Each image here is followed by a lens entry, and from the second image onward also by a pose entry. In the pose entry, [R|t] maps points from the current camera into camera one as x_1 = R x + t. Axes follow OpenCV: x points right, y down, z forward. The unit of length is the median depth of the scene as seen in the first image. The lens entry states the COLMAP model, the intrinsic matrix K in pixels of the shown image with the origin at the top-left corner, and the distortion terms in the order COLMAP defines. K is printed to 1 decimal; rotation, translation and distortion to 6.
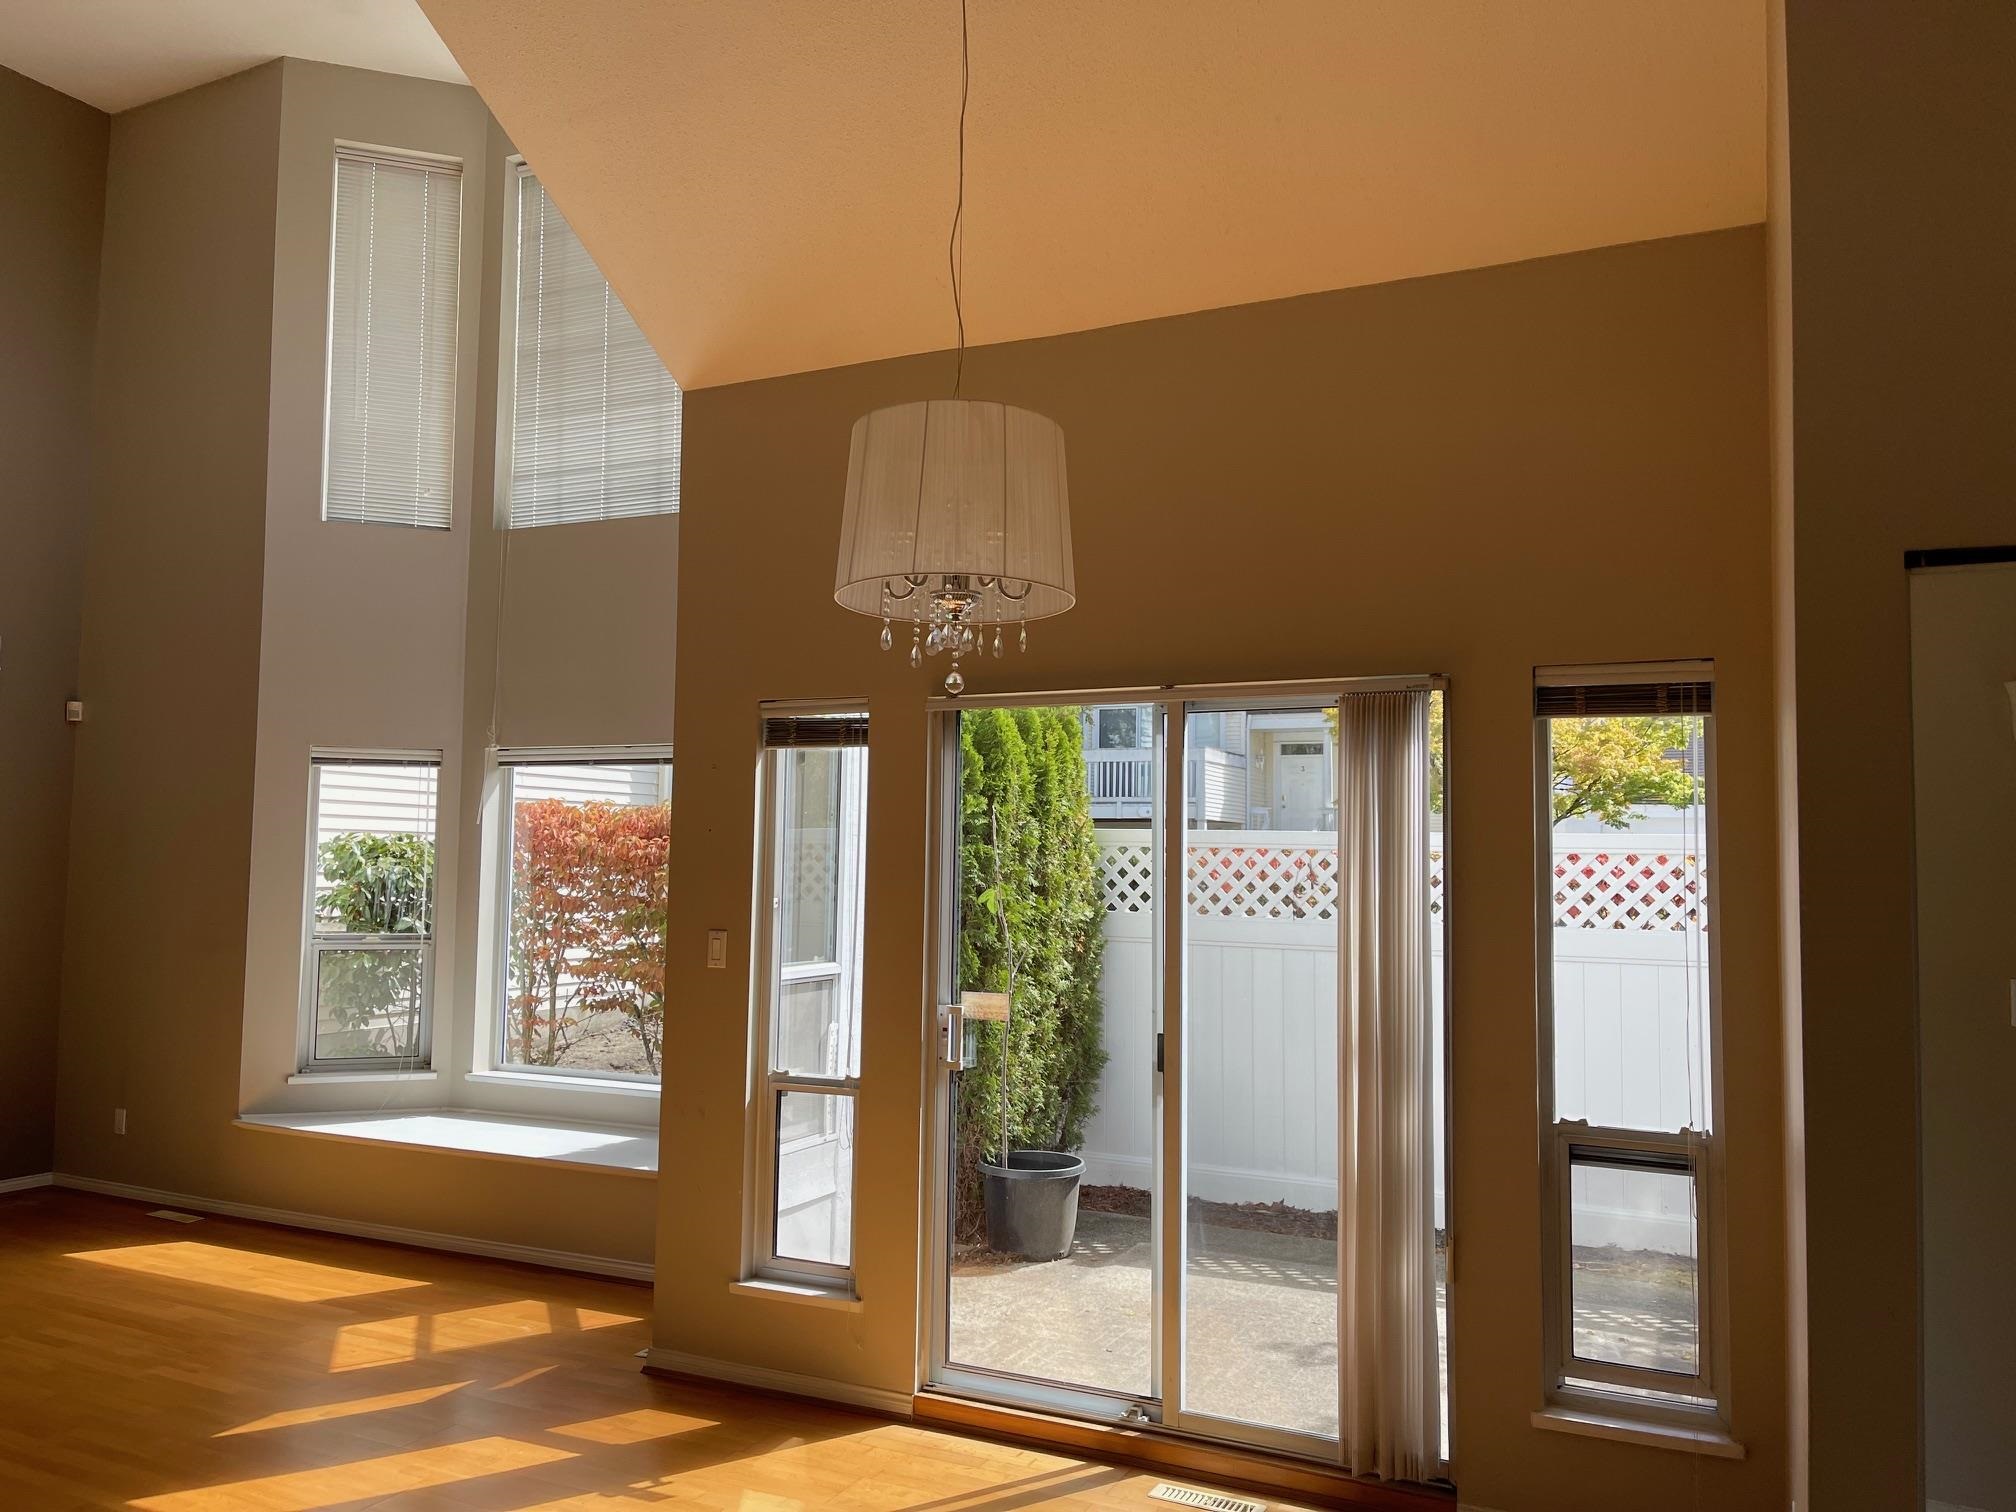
lens RADIAL K [[1518.8, 0, 999.6], [0, 1518.8, 777.4], [0, 0, 1]] dist [0.083084, -0.112243]
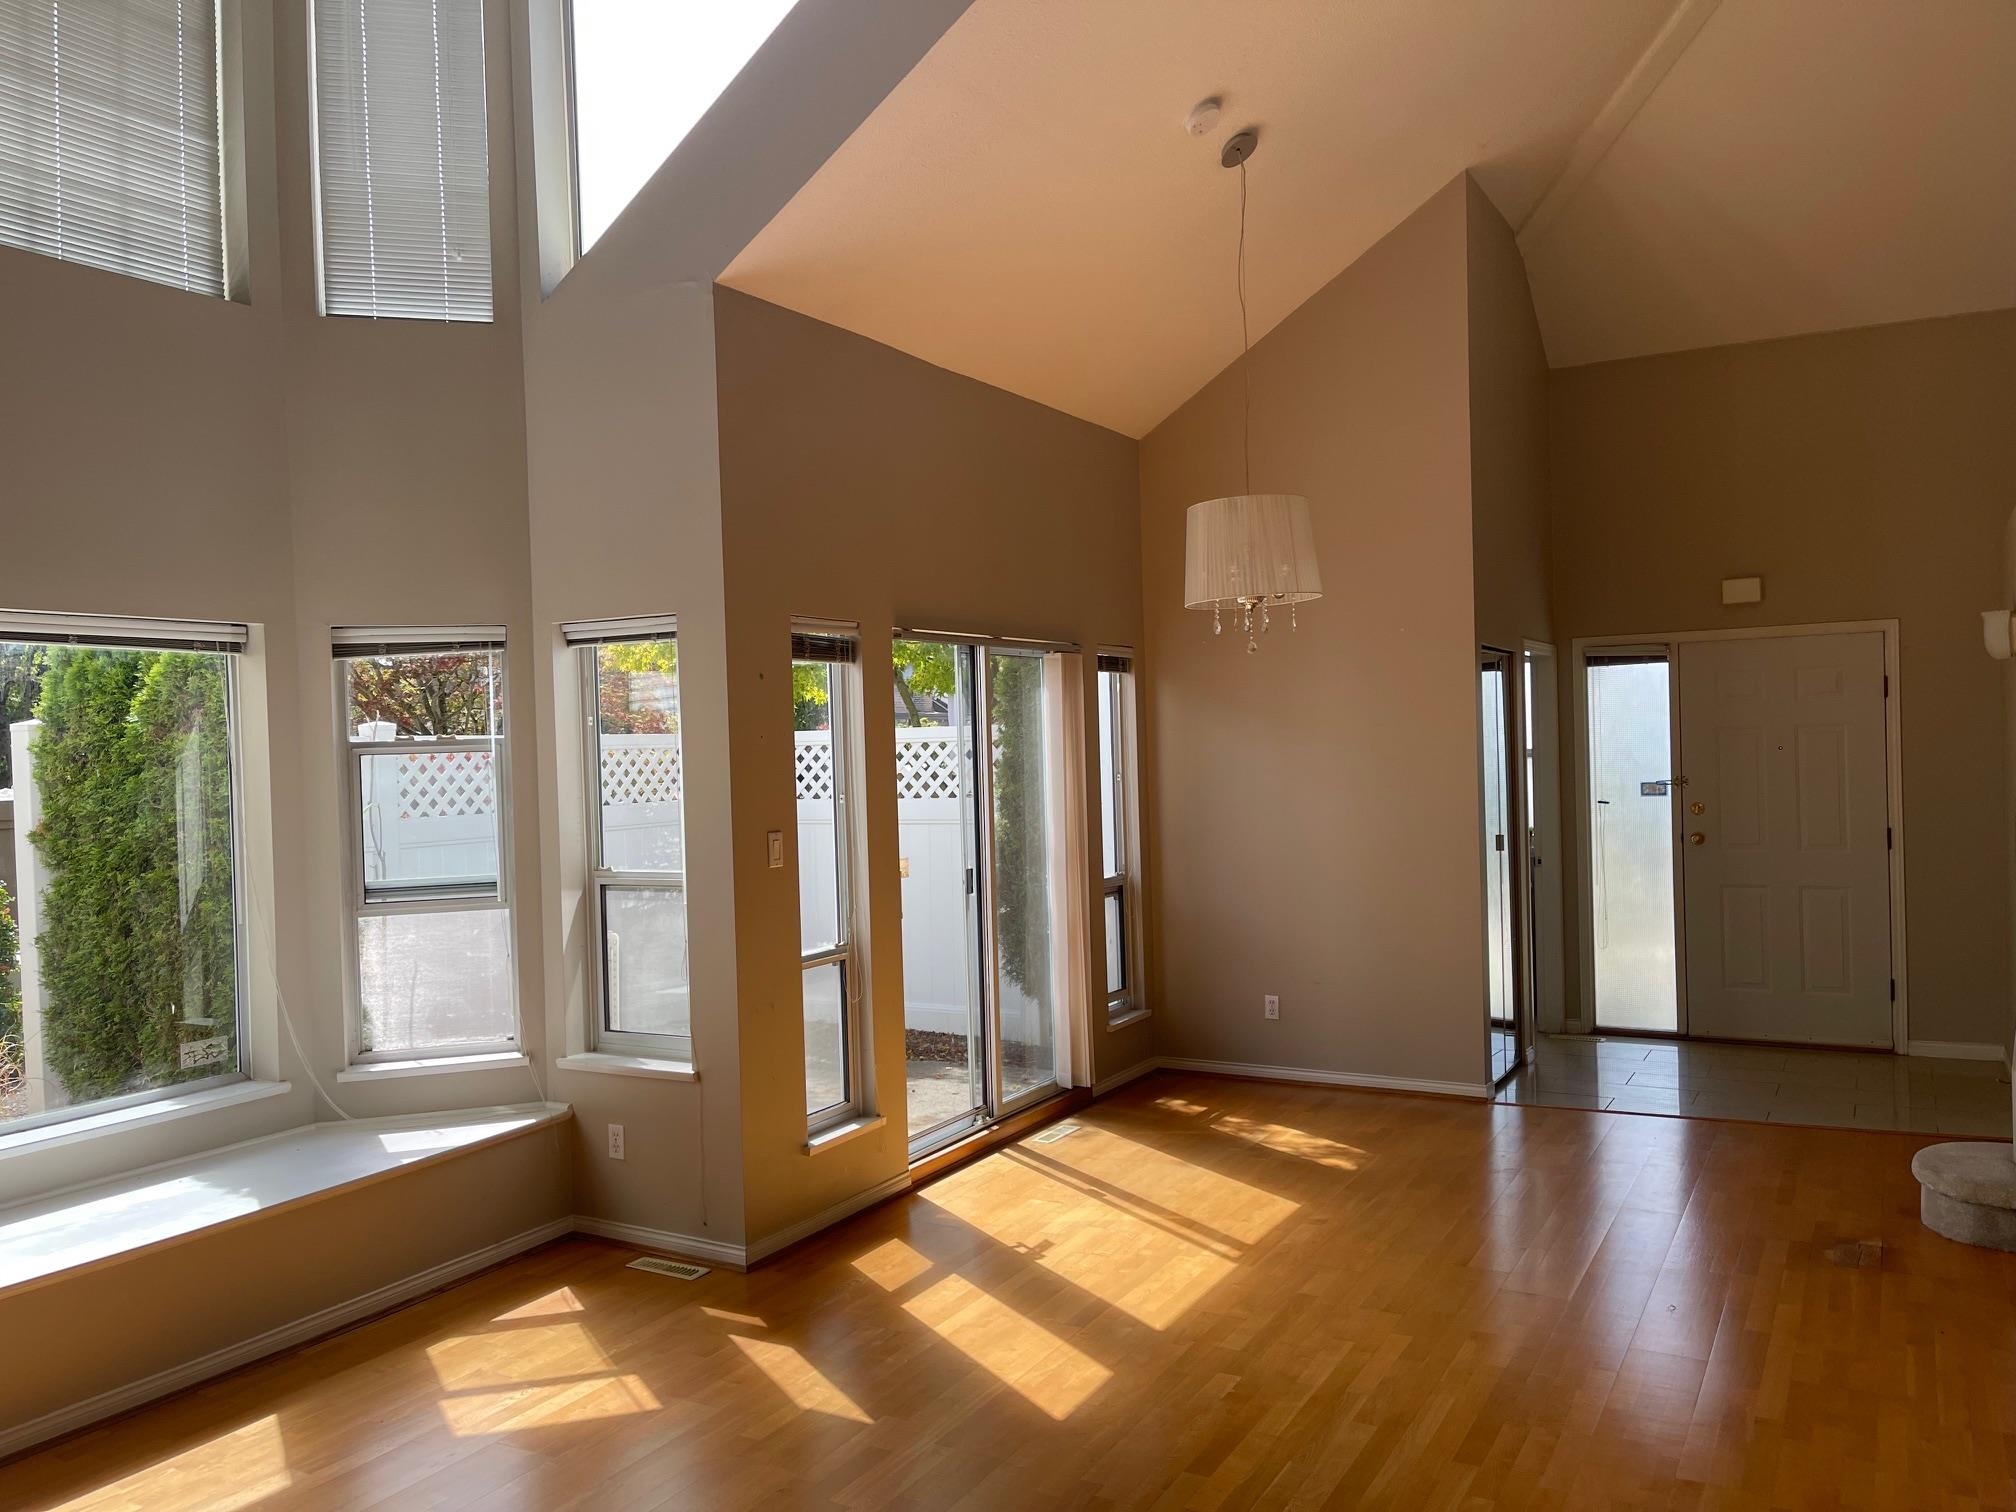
lens RADIAL K [[1518.8, 0, 999.6], [0, 1518.8, 777.4], [0, 0, 1]] dist [0.083084, -0.112243]
pose [[0.060739, -0.035803, 0.997511, -1.192583], [-0.033590, 0.998717, 0.037892, 0.015990], [-0.997588, -0.035808, 0.059458, 0.767923]]
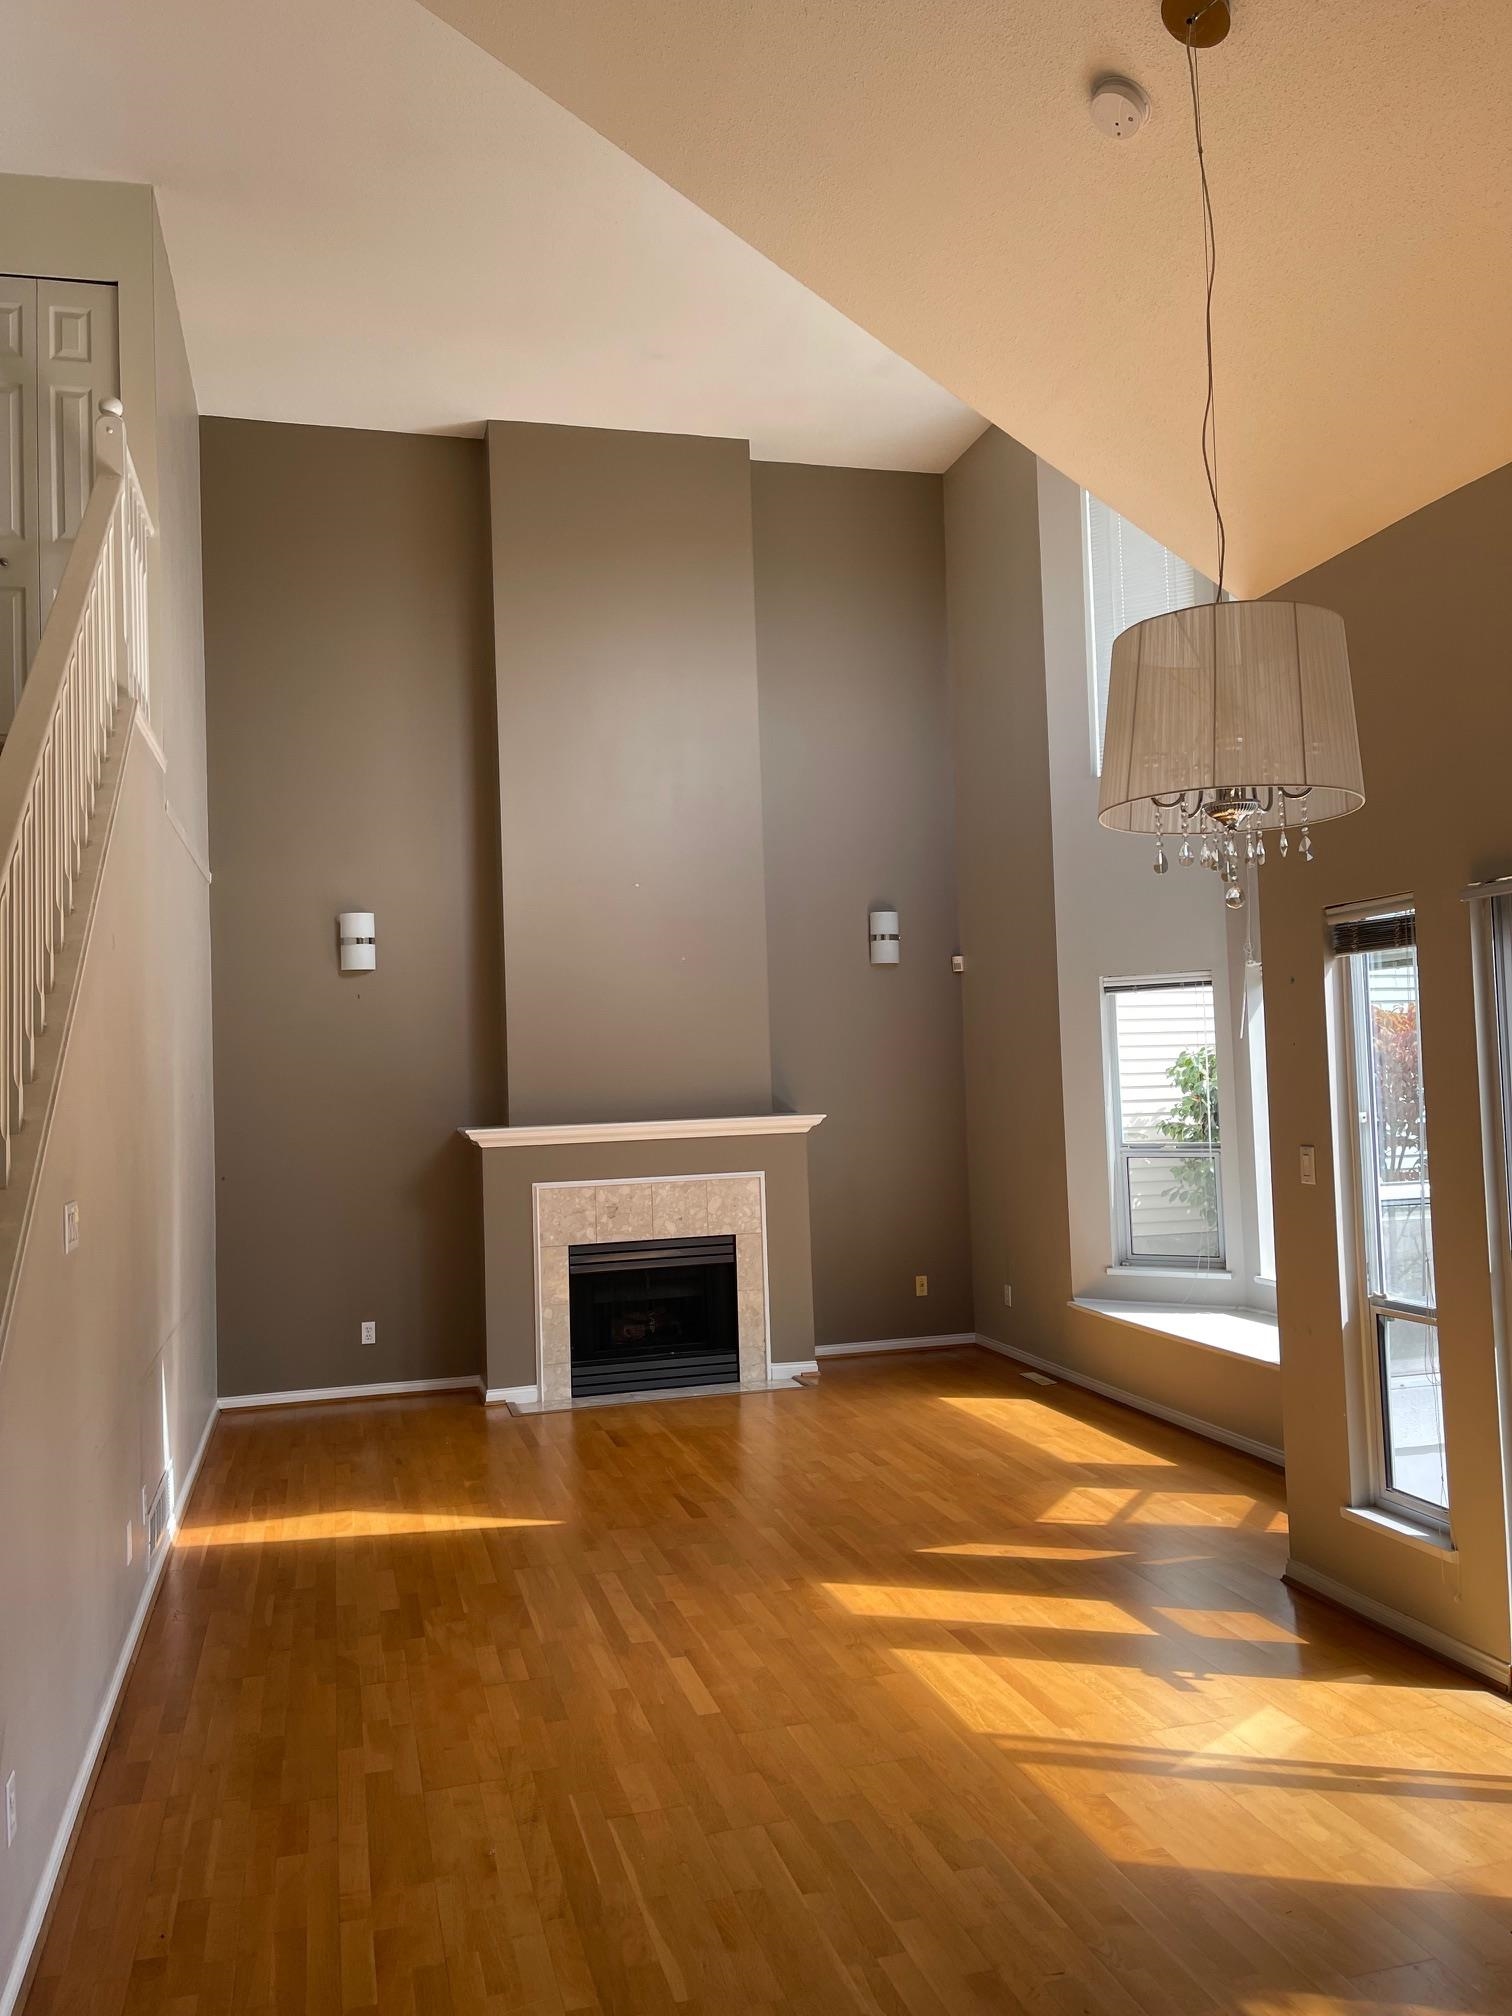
lens RADIAL K [[1518.8, 0, 756.0], [0, 1518.8, 1008.0], [0, 0, 1]] dist [0.083084, -0.112243]
pose [[0.663429, -0.068336, -0.745112, 0.311918], [0.084419, 0.996298, -0.016208, -0.001588], [0.743462, -0.052149, 0.666742, 0.083374]]
